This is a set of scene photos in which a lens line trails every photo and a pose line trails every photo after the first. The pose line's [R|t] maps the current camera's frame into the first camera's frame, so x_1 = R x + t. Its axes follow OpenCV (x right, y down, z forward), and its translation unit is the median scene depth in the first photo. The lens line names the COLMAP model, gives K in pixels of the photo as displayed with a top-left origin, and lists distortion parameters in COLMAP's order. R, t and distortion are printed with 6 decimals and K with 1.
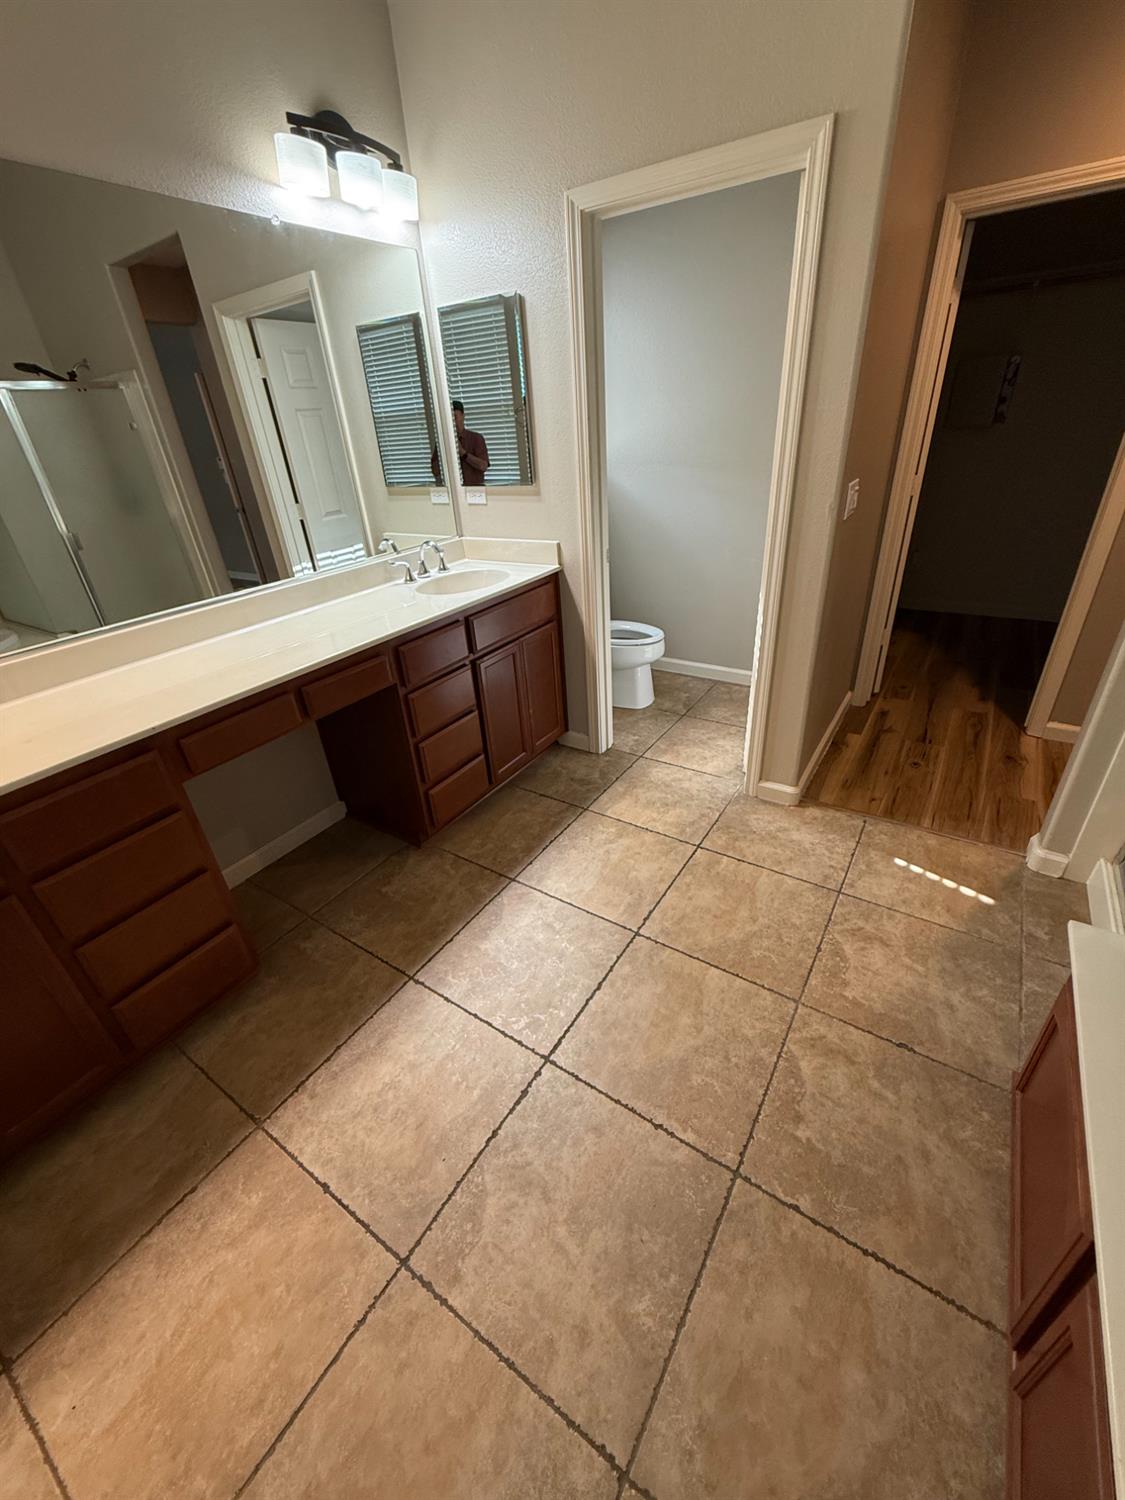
lens RADIAL K [[597.7, 0, 563.1], [0, 597.7, 744.4], [0, 0, 1]] dist [-0.000960, -0.000243]
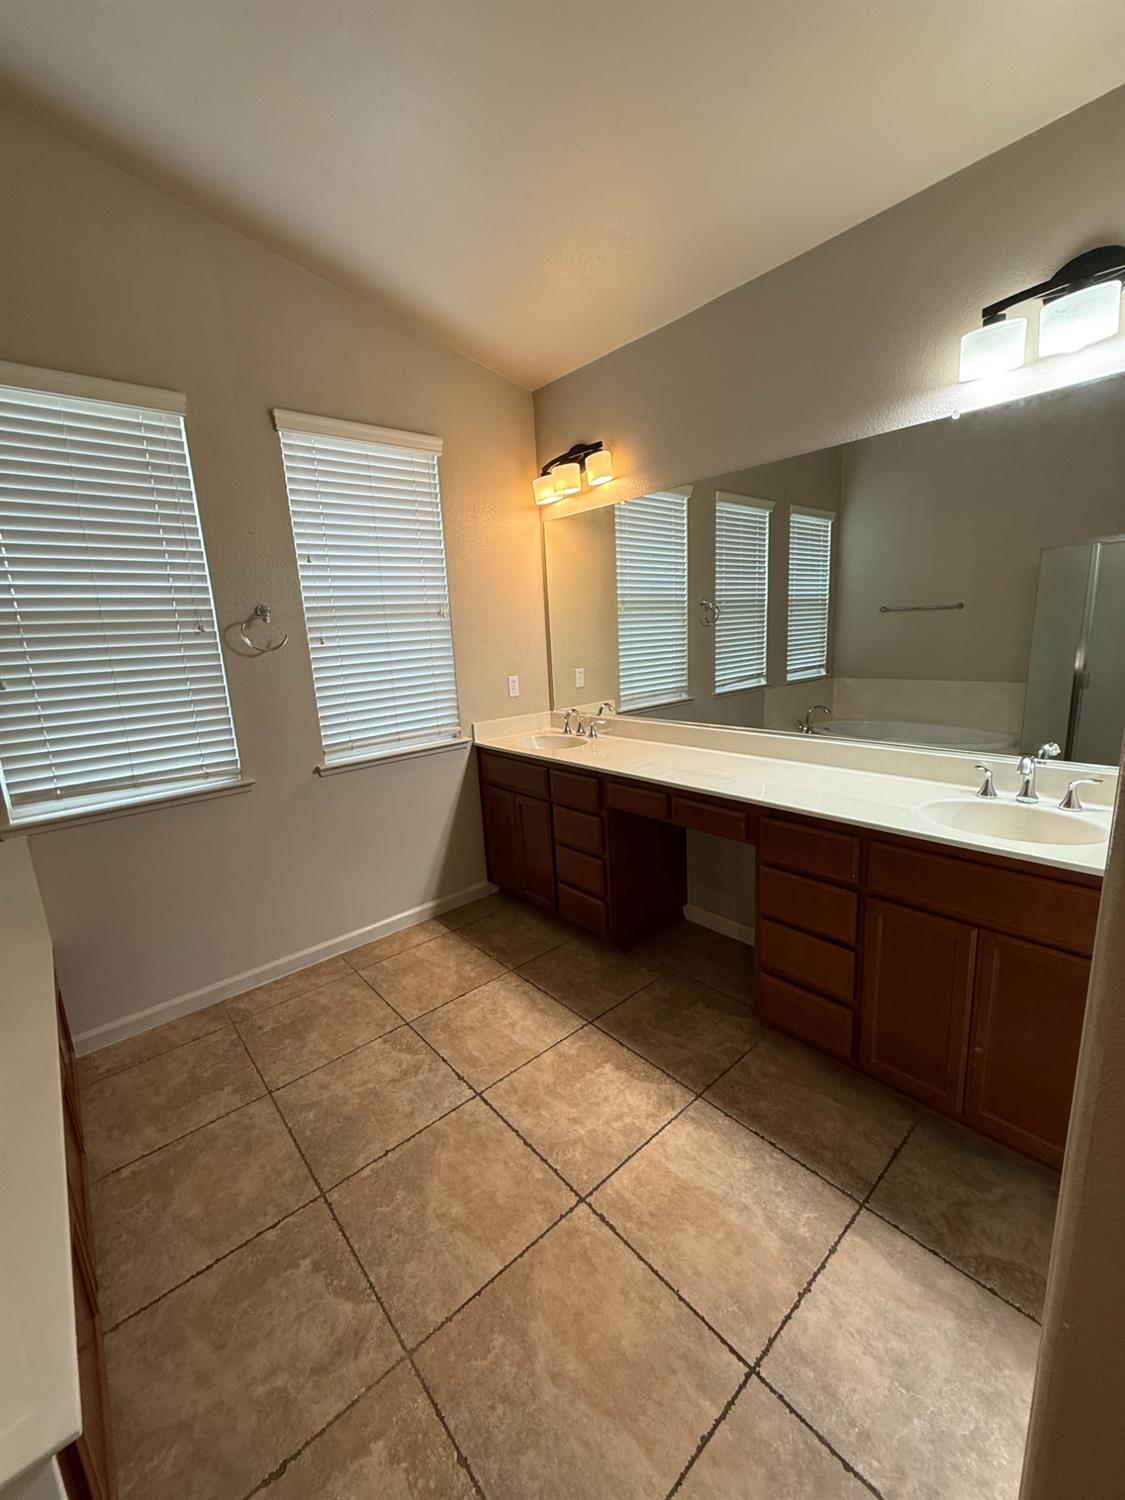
lens RADIAL K [[597.7, 0, 563.1], [0, 597.7, 744.4], [0, 0, 1]] dist [-0.000960, -0.000243]
pose [[-0.261325, 0.262734, -0.928806, 0.880506], [-0.400527, 0.845977, 0.351995, -0.596055], [0.878230, 0.463996, -0.115843, 0.939833]]
